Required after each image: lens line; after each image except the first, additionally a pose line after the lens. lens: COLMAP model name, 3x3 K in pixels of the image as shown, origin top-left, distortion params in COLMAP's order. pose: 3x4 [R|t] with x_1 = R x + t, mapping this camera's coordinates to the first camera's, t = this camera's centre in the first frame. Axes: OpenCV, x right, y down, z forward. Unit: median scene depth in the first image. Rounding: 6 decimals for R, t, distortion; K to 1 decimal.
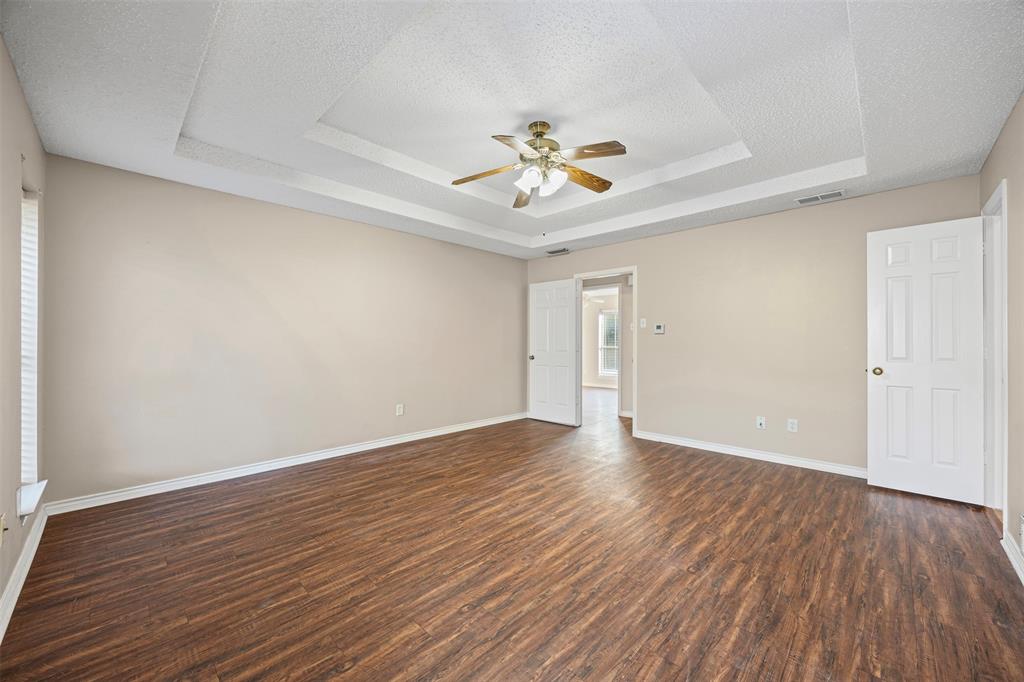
lens RADIAL K [[388.8, 0, 514.1], [0, 388.8, 338.4], [0, 0, 1]] dist [-0.004126, -0.001270]
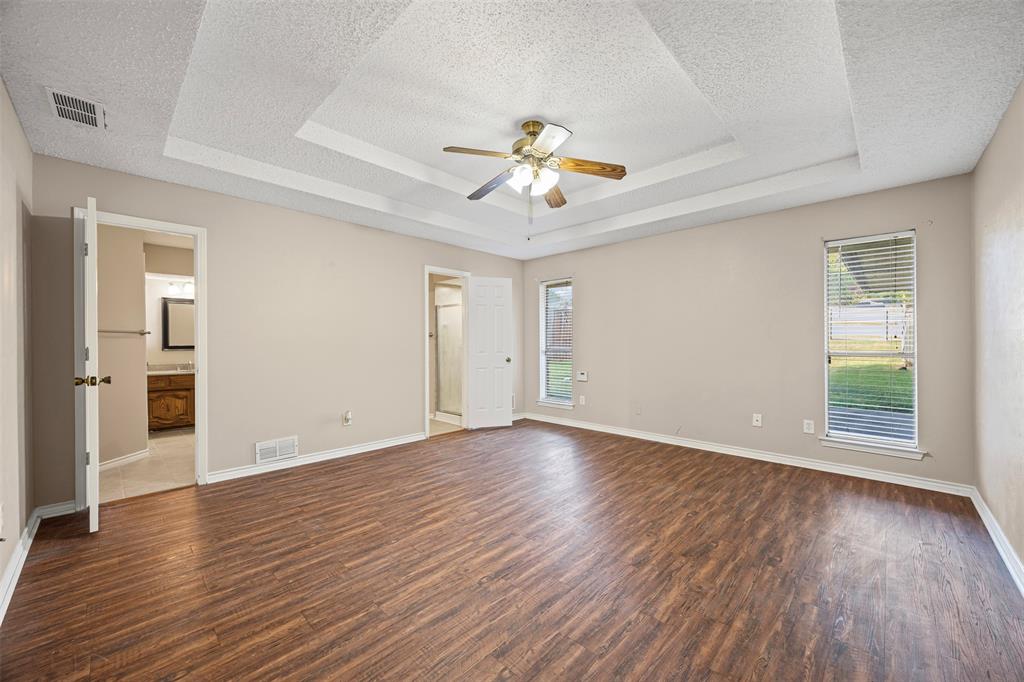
lens RADIAL K [[388.8, 0, 510.2], [0, 388.8, 345.5], [0, 0, 1]] dist [-0.004126, -0.001270]
pose [[-0.999972, 0.000500, 0.007401, 0.126328], [0.000499, 1.000000, -0.000148, 0.018160], [-0.007401, -0.000145, -0.999973, 2.153656]]
